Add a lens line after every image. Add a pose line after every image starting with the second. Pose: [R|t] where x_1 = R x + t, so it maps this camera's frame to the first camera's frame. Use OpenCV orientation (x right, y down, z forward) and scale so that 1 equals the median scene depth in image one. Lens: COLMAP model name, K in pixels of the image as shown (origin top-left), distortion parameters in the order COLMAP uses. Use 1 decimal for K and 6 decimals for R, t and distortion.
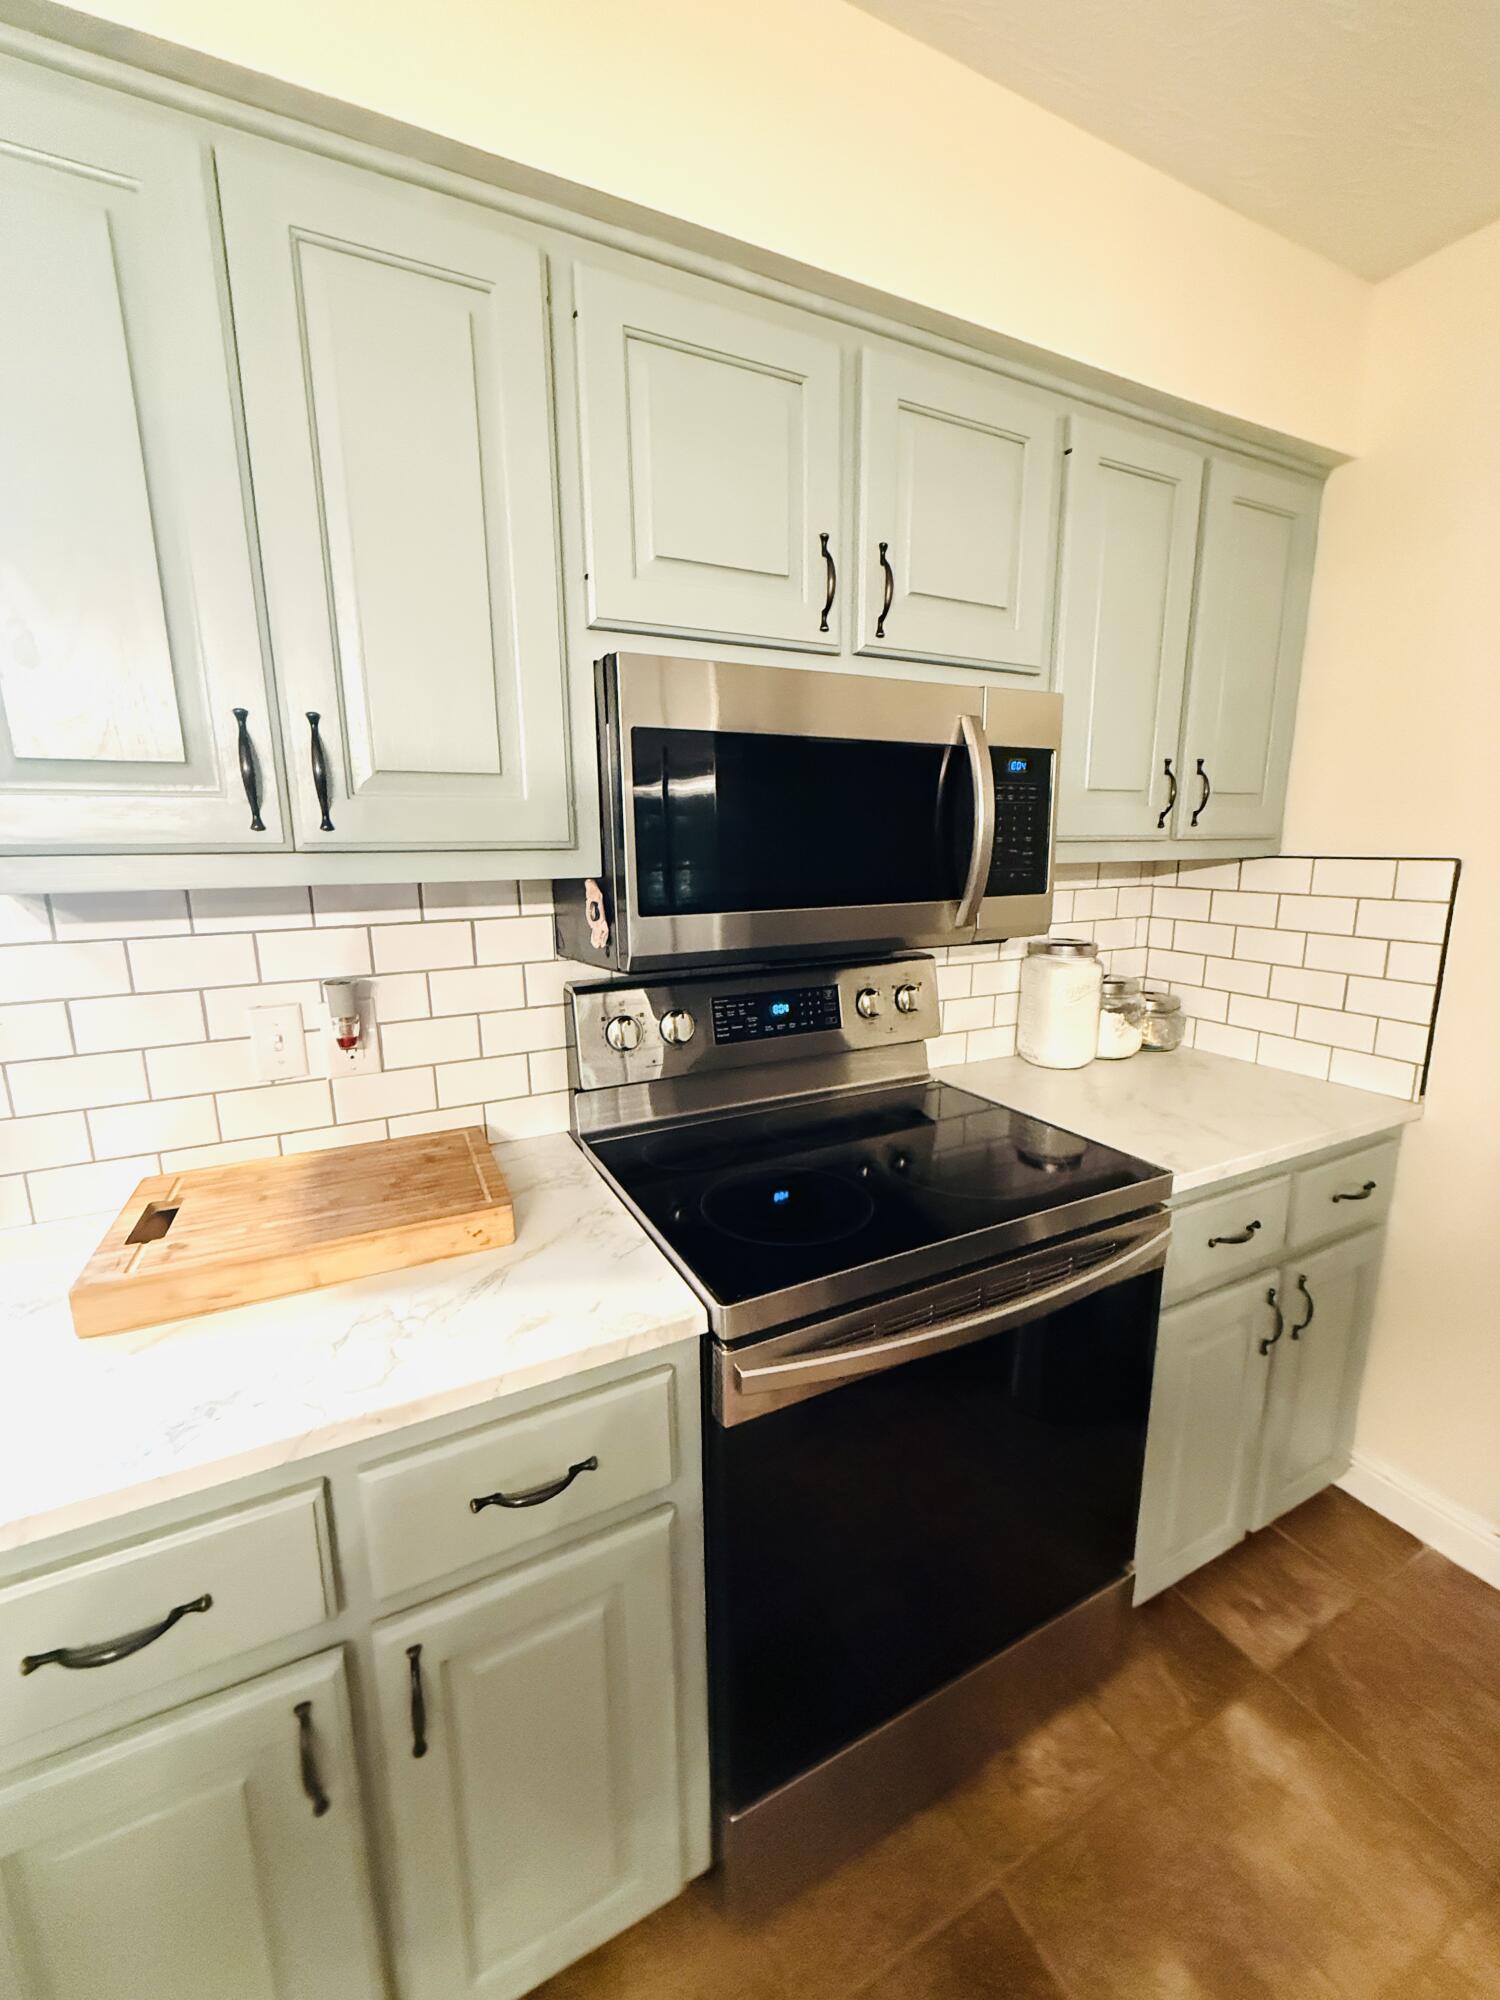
lens RADIAL K [[806.2, 0, 752.4], [0, 806.2, 997.9], [0, 0, 1]] dist [-0.002159, 0.001000]
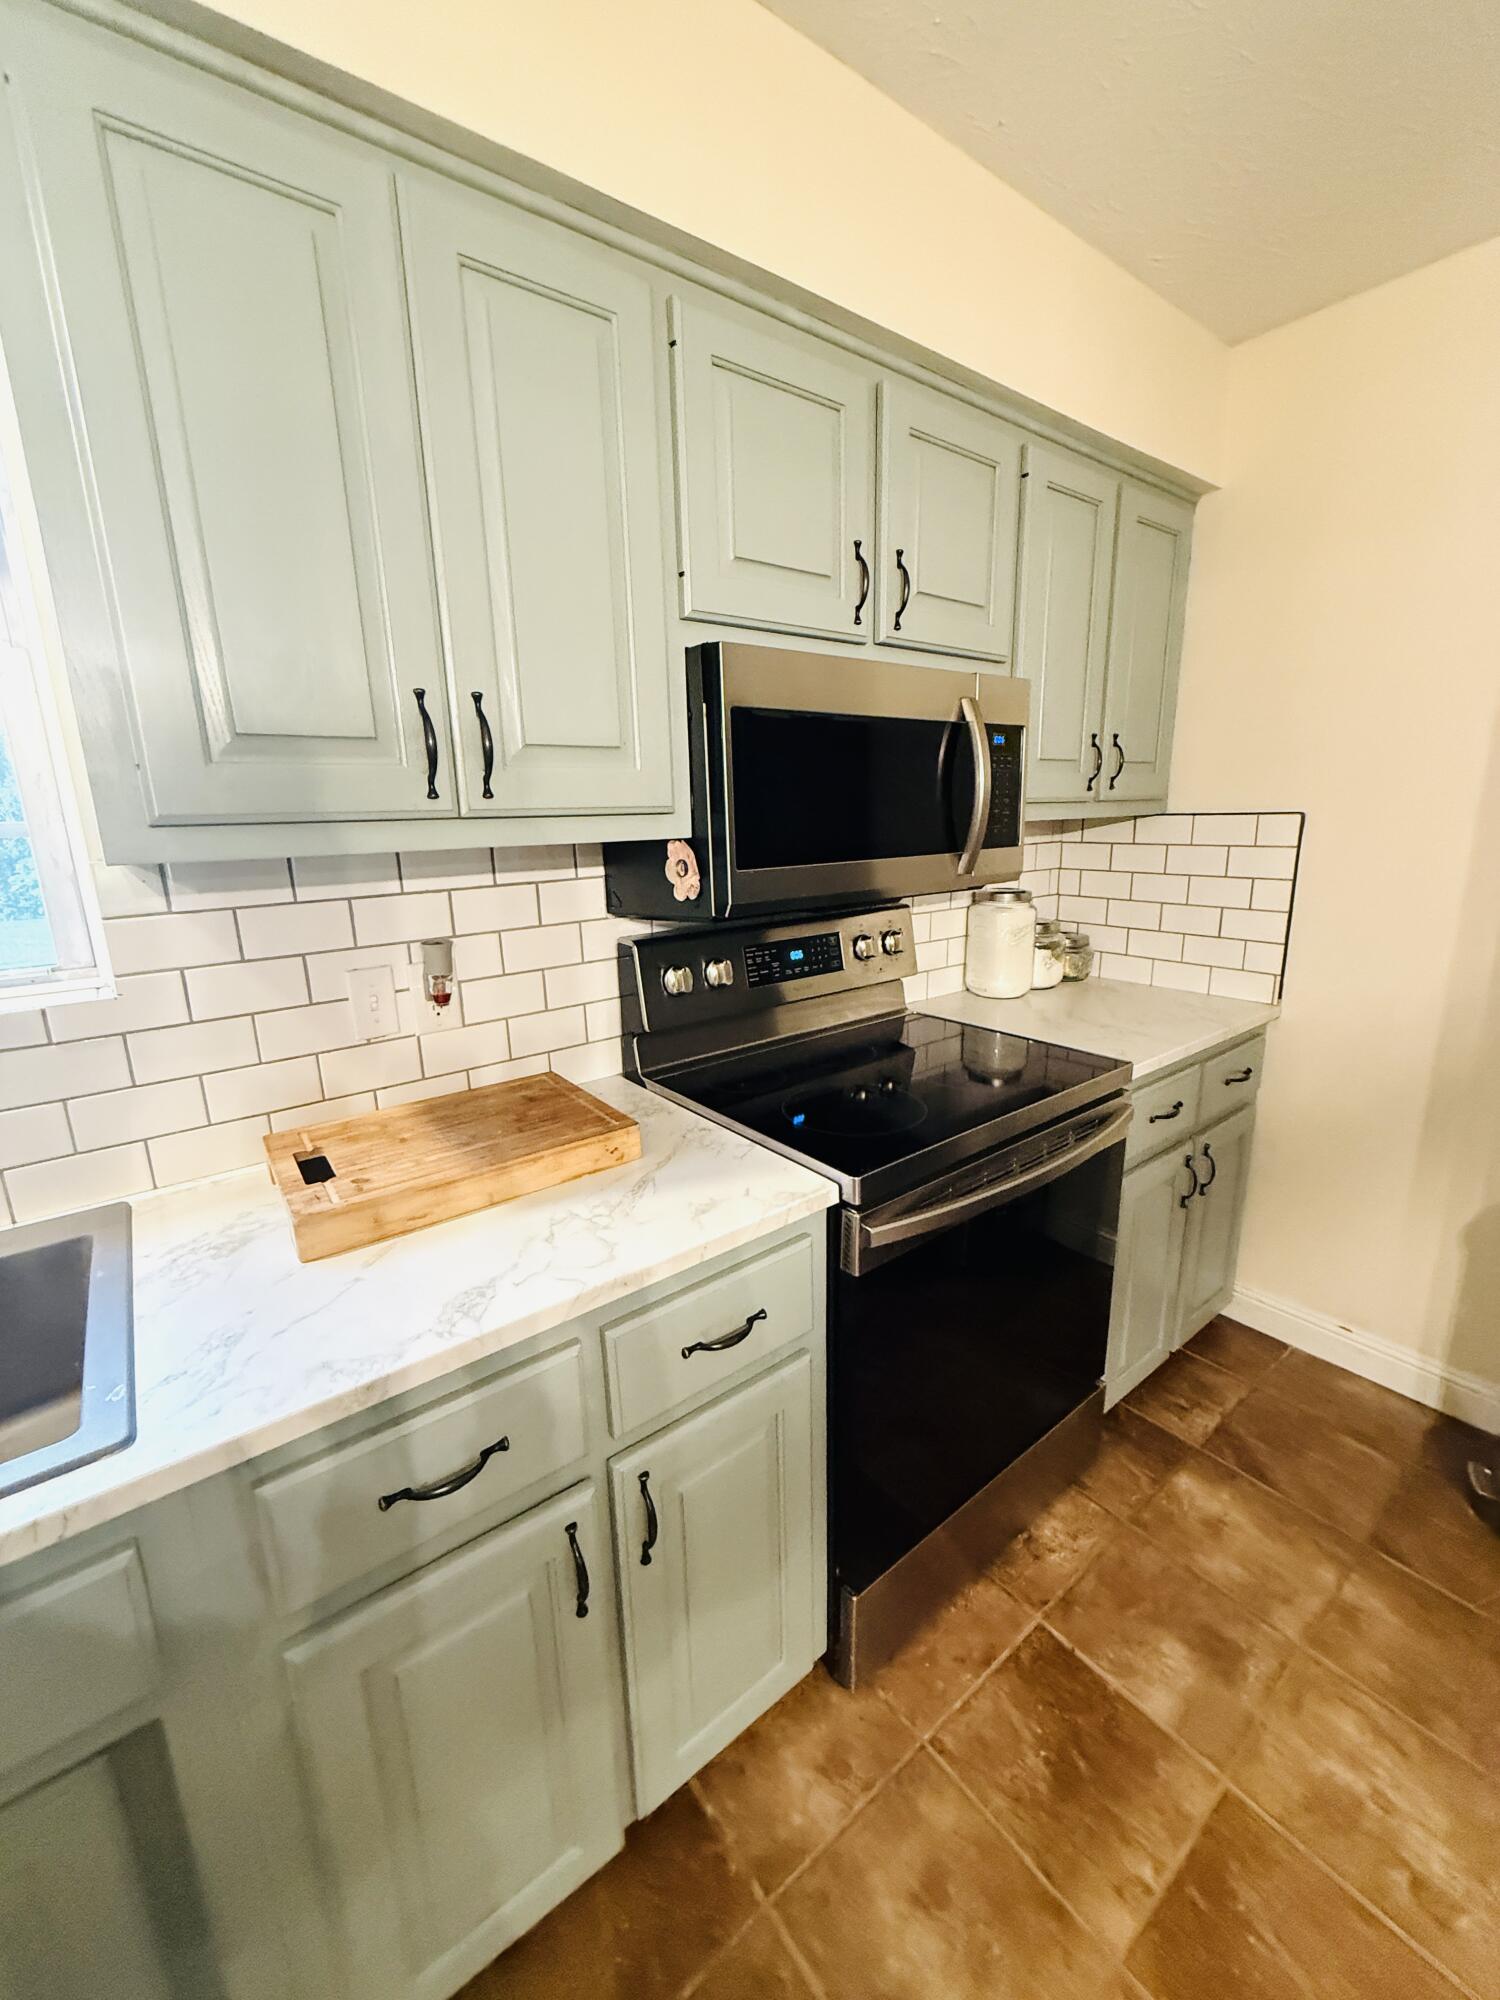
lens RADIAL K [[806.2, 0, 749.6], [0, 806.2, 999.2], [0, 0, 1]] dist [-0.002159, 0.001000]
pose [[0.981823, -0.058505, 0.180557, -0.285143], [0.052529, 0.997907, 0.037708, 0.035630], [-0.182385, -0.027538, 0.982841, -0.131758]]
